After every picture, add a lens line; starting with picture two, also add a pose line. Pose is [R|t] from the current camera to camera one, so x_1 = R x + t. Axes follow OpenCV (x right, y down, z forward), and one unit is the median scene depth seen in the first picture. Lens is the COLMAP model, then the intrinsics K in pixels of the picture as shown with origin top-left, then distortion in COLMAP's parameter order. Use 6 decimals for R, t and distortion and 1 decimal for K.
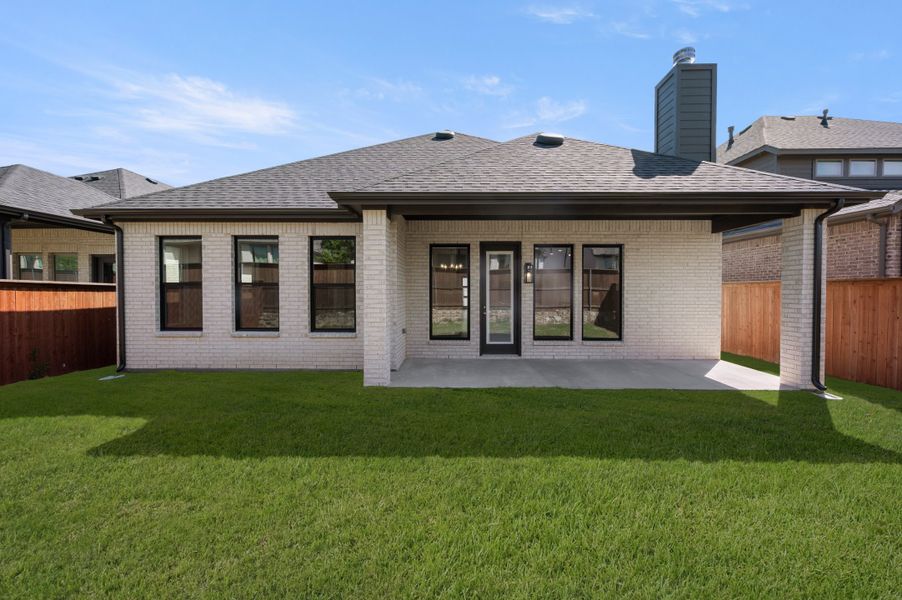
lens RADIAL K [[356.8, 0, 449.4], [0, 356.8, 296.2], [0, 0, 1]] dist [0.005805, -0.000088]
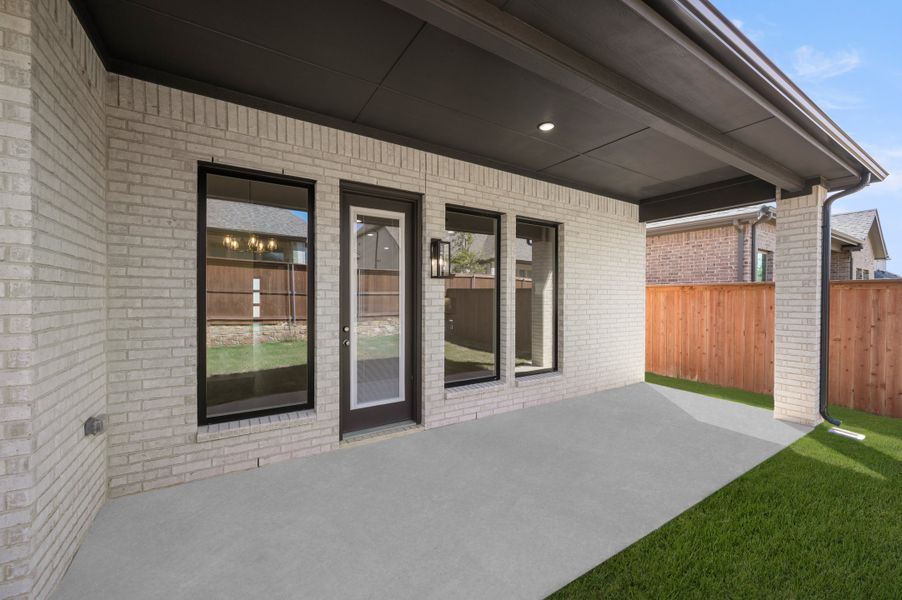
lens RADIAL K [[356.8, 0, 448.7], [0, 356.8, 301.2], [0, 0, 1]] dist [0.005805, -0.000088]
pose [[0.839037, -0.002676, 0.544068, -0.040696], [0.005807, 0.999975, -0.004037, -0.002400], [-0.544043, 0.006546, 0.839032, 0.566848]]
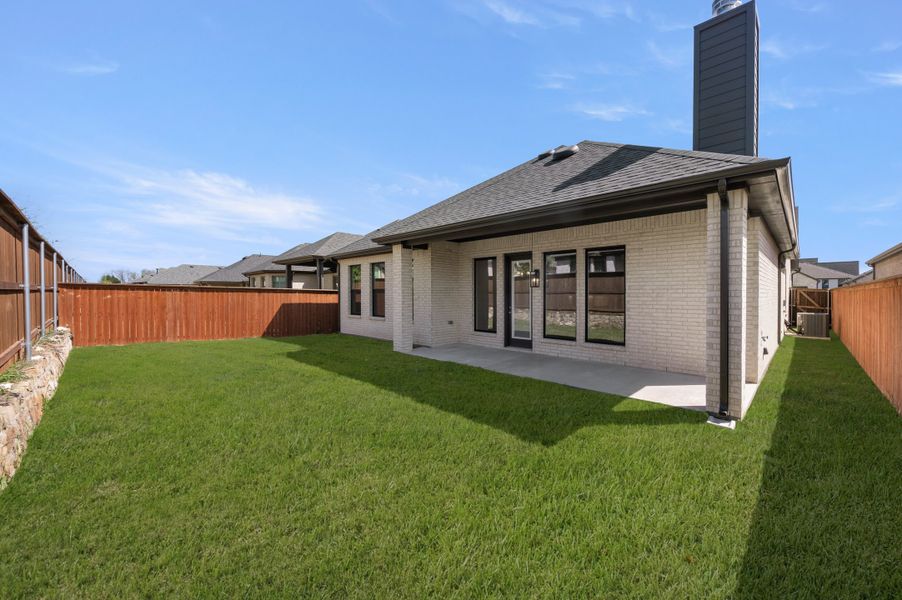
lens RADIAL K [[356.8, 0, 450.2], [0, 356.8, 298.5], [0, 0, 1]] dist [0.005805, -0.000088]
pose [[0.719424, 0.007822, -0.694527, 0.813201], [-0.012549, 0.999920, -0.001737, 0.004913], [0.694457, 0.009965, 0.719465, -0.010308]]
